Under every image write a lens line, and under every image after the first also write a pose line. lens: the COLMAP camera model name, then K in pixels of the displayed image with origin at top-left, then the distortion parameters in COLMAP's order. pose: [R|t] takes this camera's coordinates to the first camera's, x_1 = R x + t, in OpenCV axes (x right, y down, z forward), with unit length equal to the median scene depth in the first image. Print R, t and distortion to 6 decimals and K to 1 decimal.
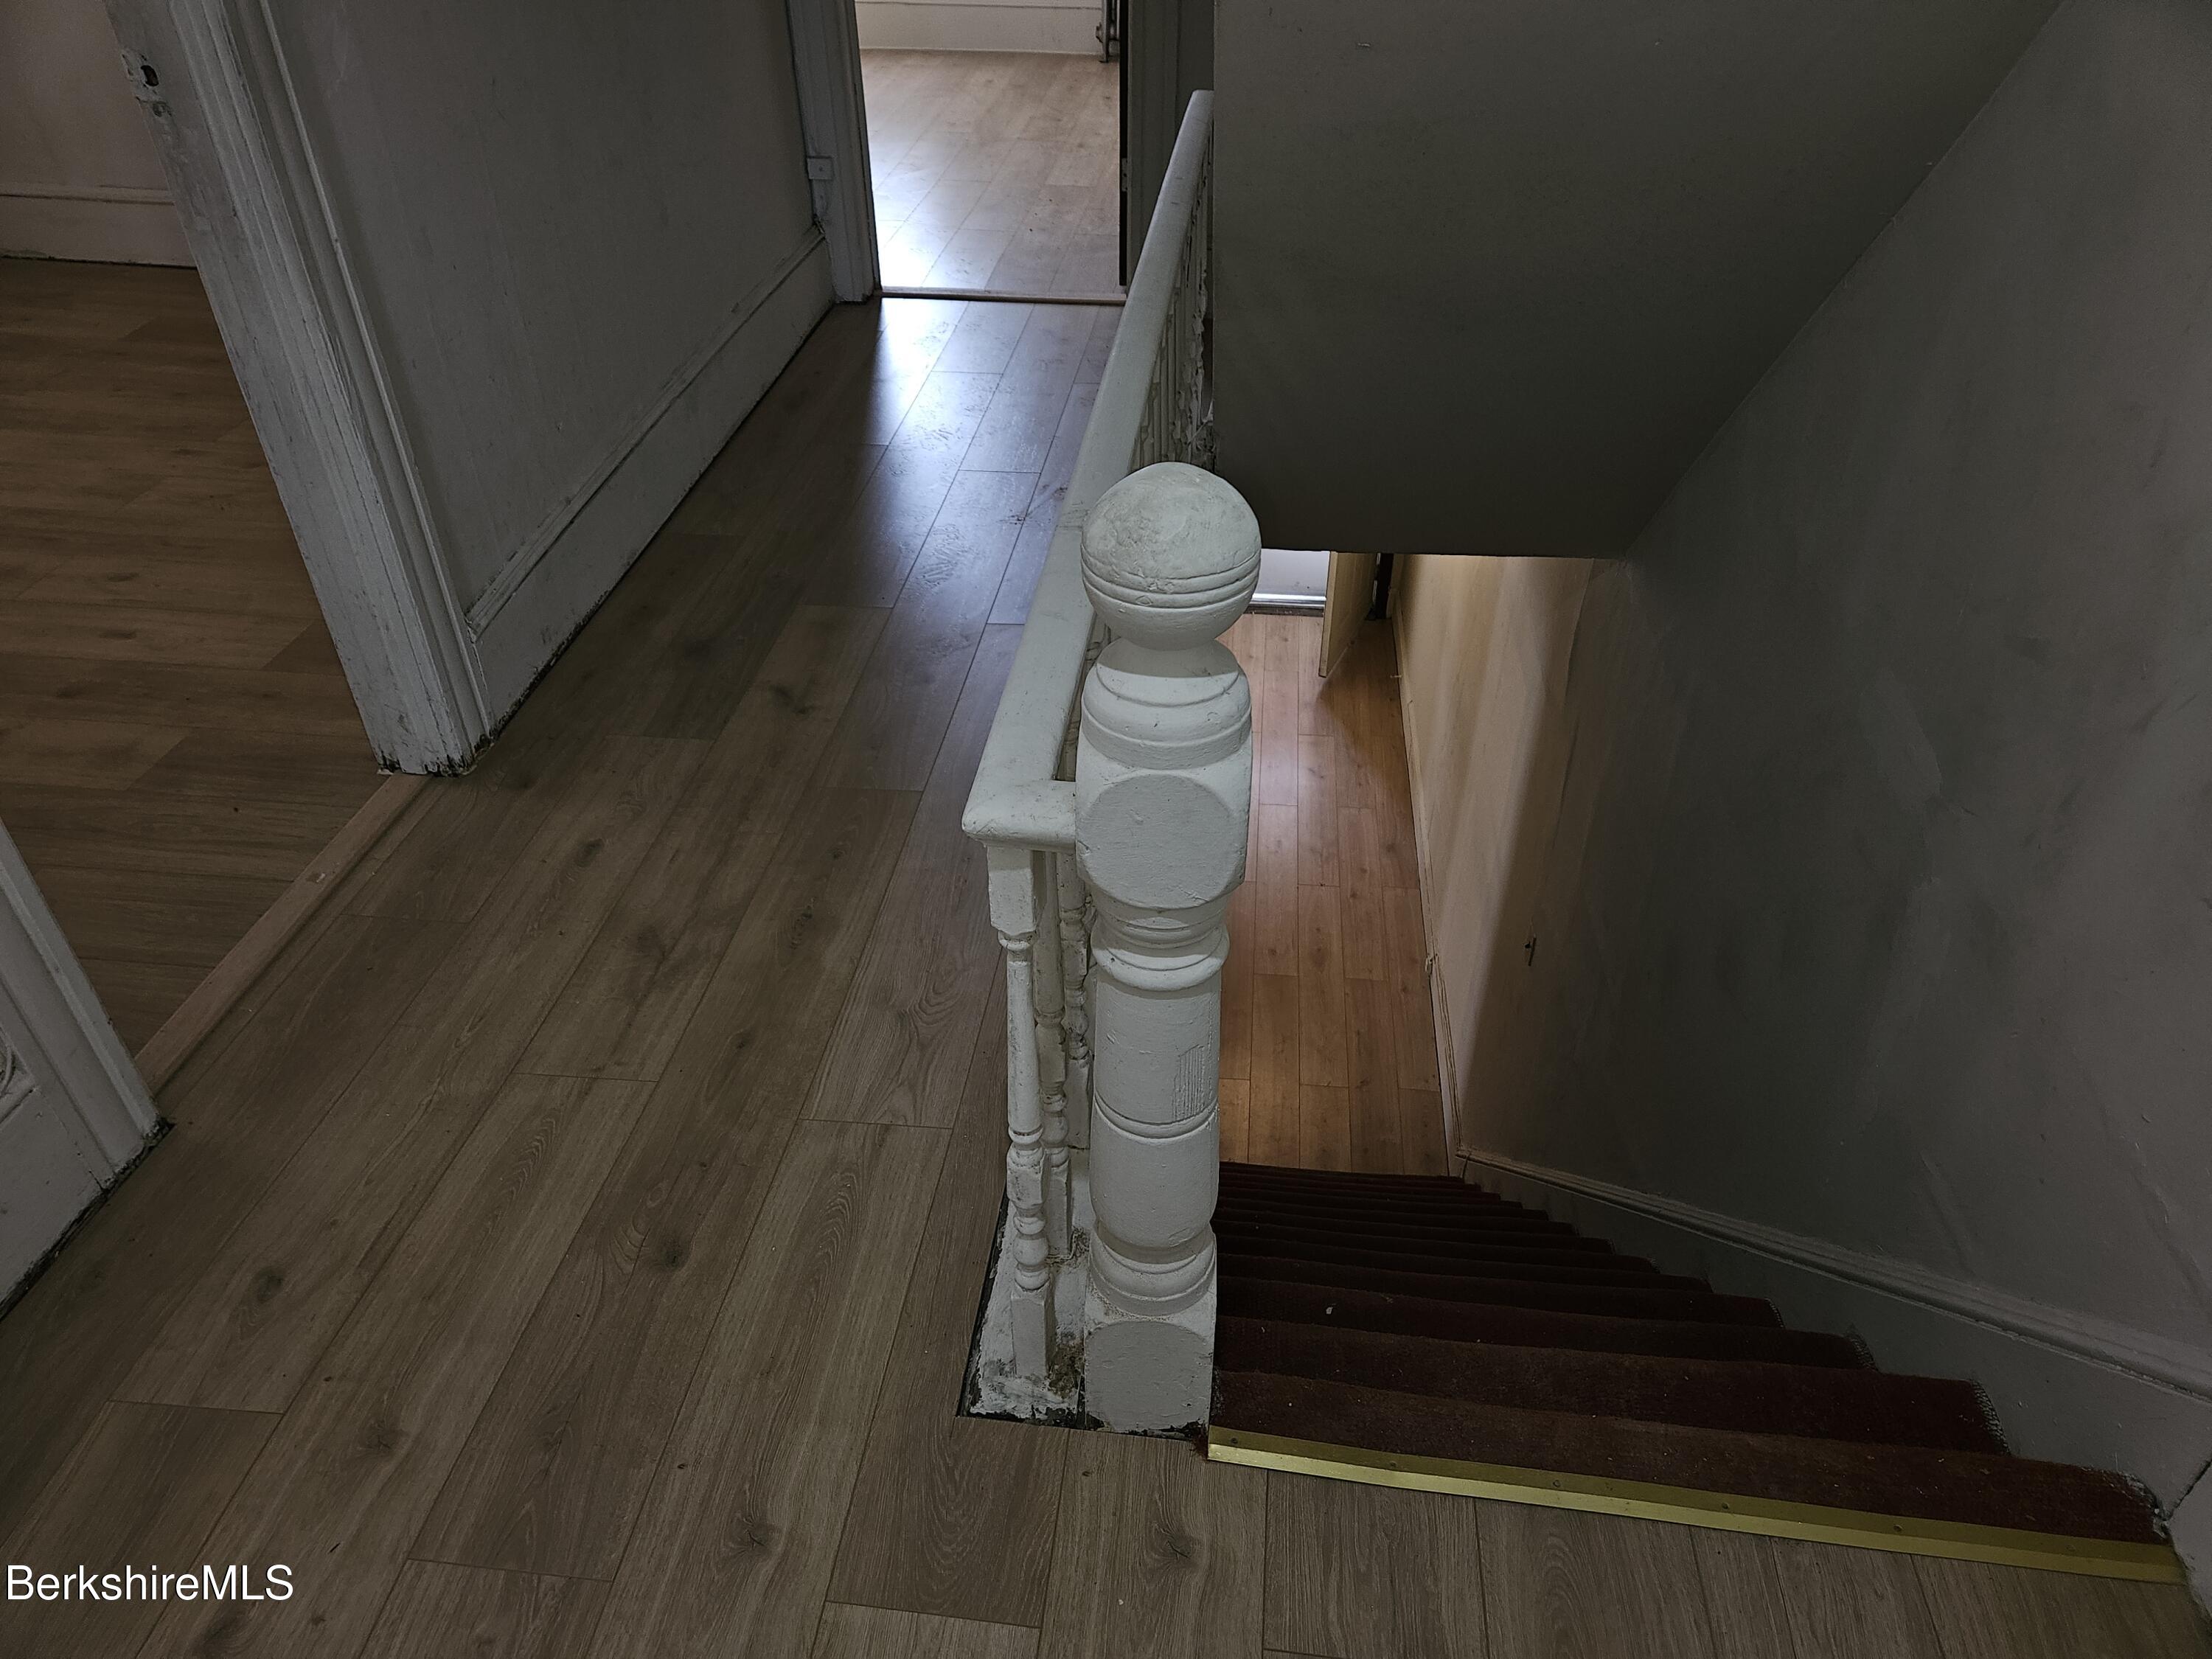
lens RADIAL K [[1465.7, 0, 1101.7], [0, 1465.7, 837.7], [0, 0, 1]] dist [0.086963, -0.073672]
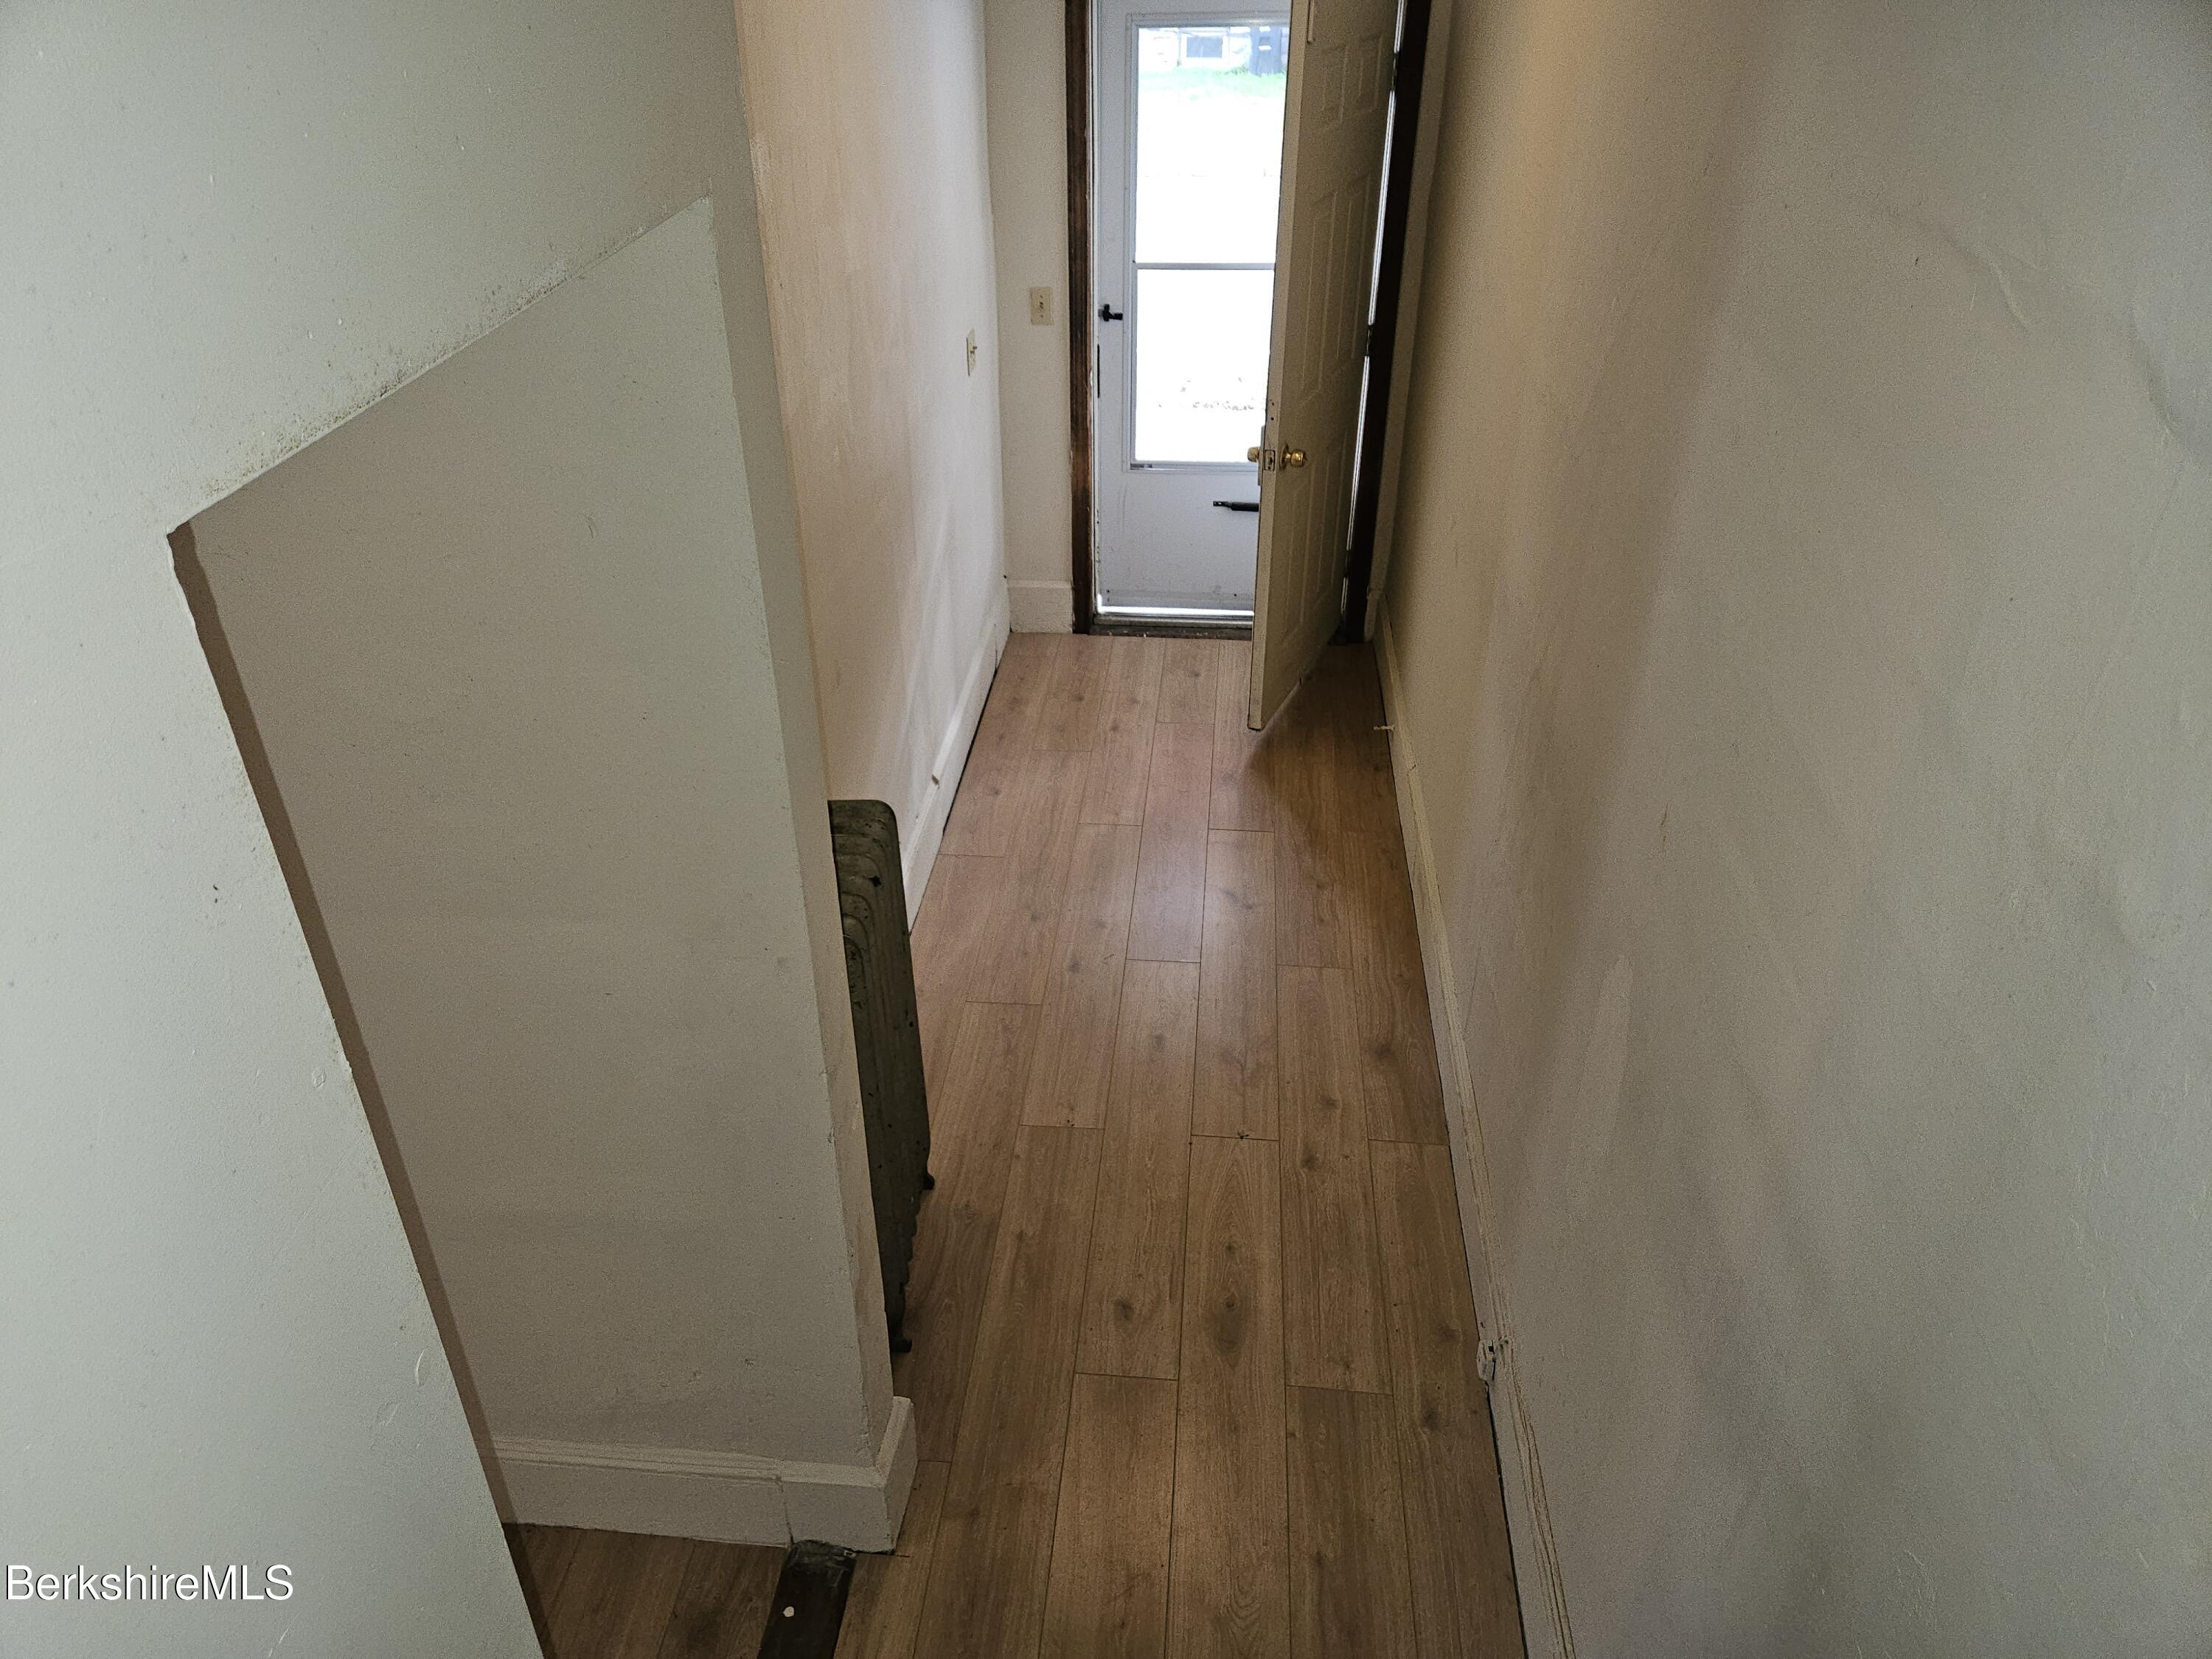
lens RADIAL K [[1465.7, 0, 1101.7], [0, 1465.7, 837.7], [0, 0, 1]] dist [0.086963, -0.073672]
pose [[0.999903, -0.004789, 0.013111, 0.319489], [0.005901, 0.996263, -0.086169, -0.073672], [-0.012650, 0.086238, 0.996194, 1.677333]]
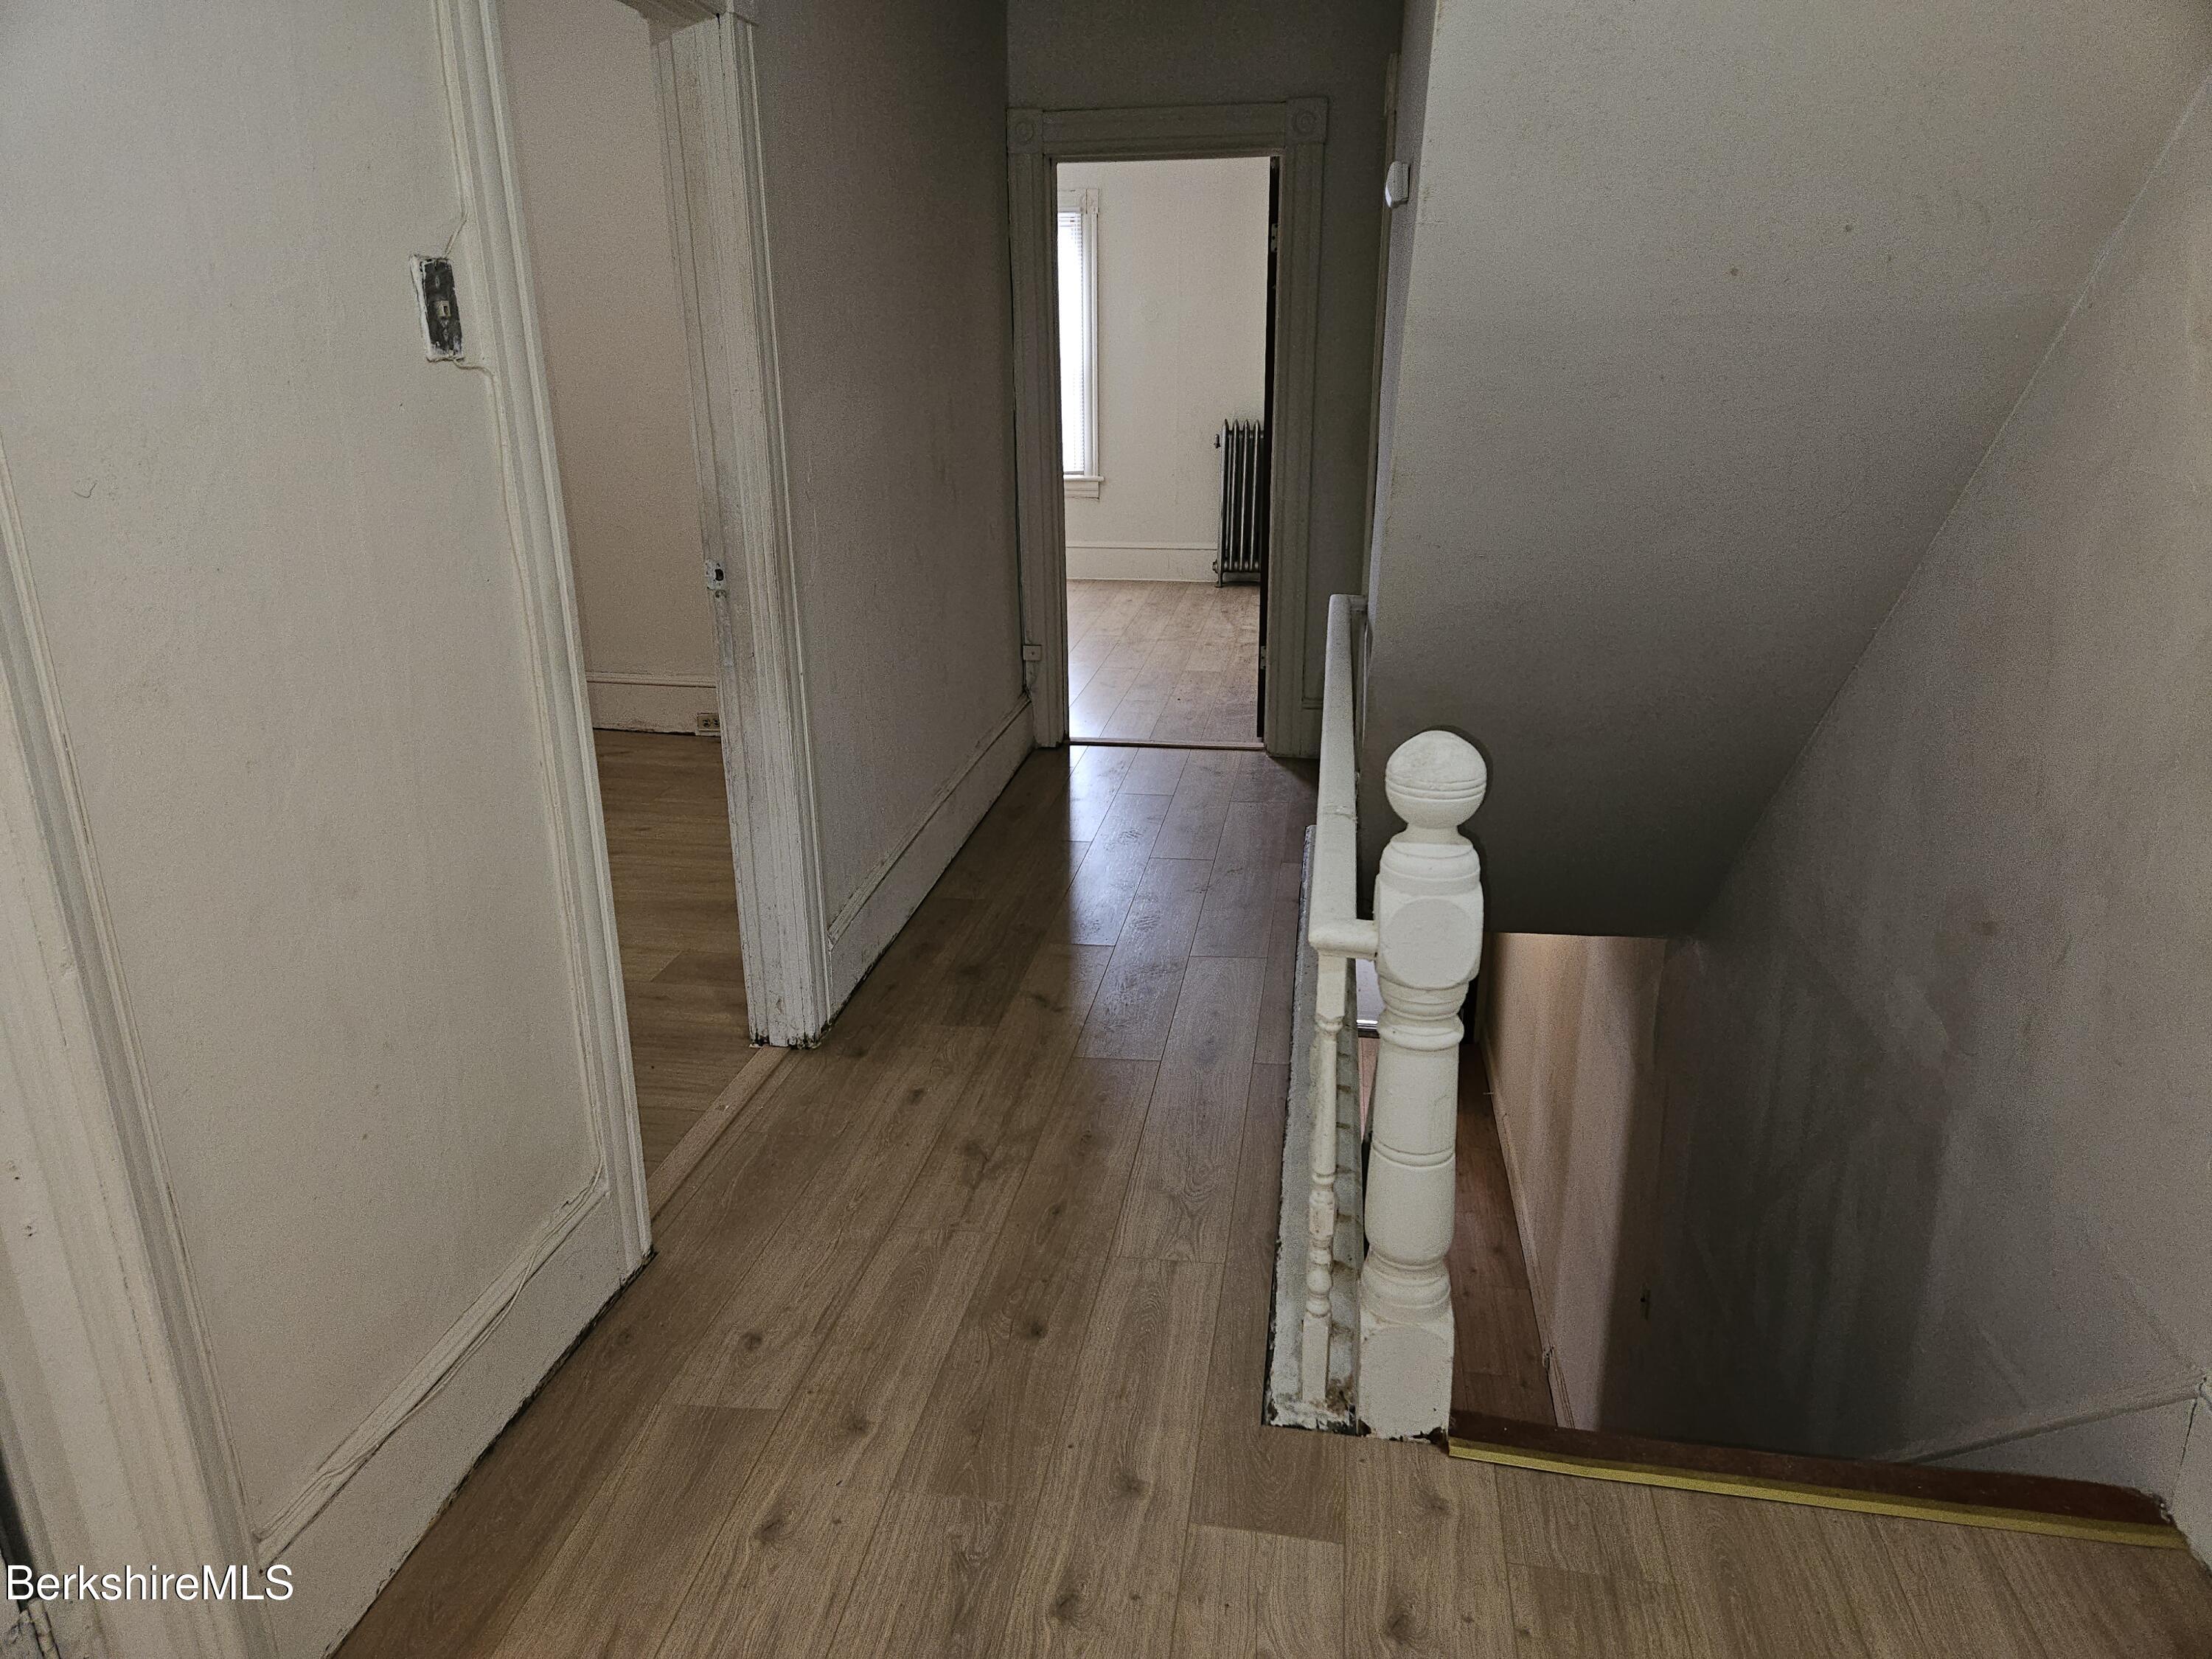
lens RADIAL K [[1465.7, 0, 1101.7], [0, 1465.7, 837.7], [0, 0, 1]] dist [0.086963, -0.073672]
pose [[0.998953, 0.007744, -0.045084, -0.130575], [-0.021453, 0.949774, -0.312201, 0.210912], [0.040402, 0.312842, 0.948946, -0.339734]]
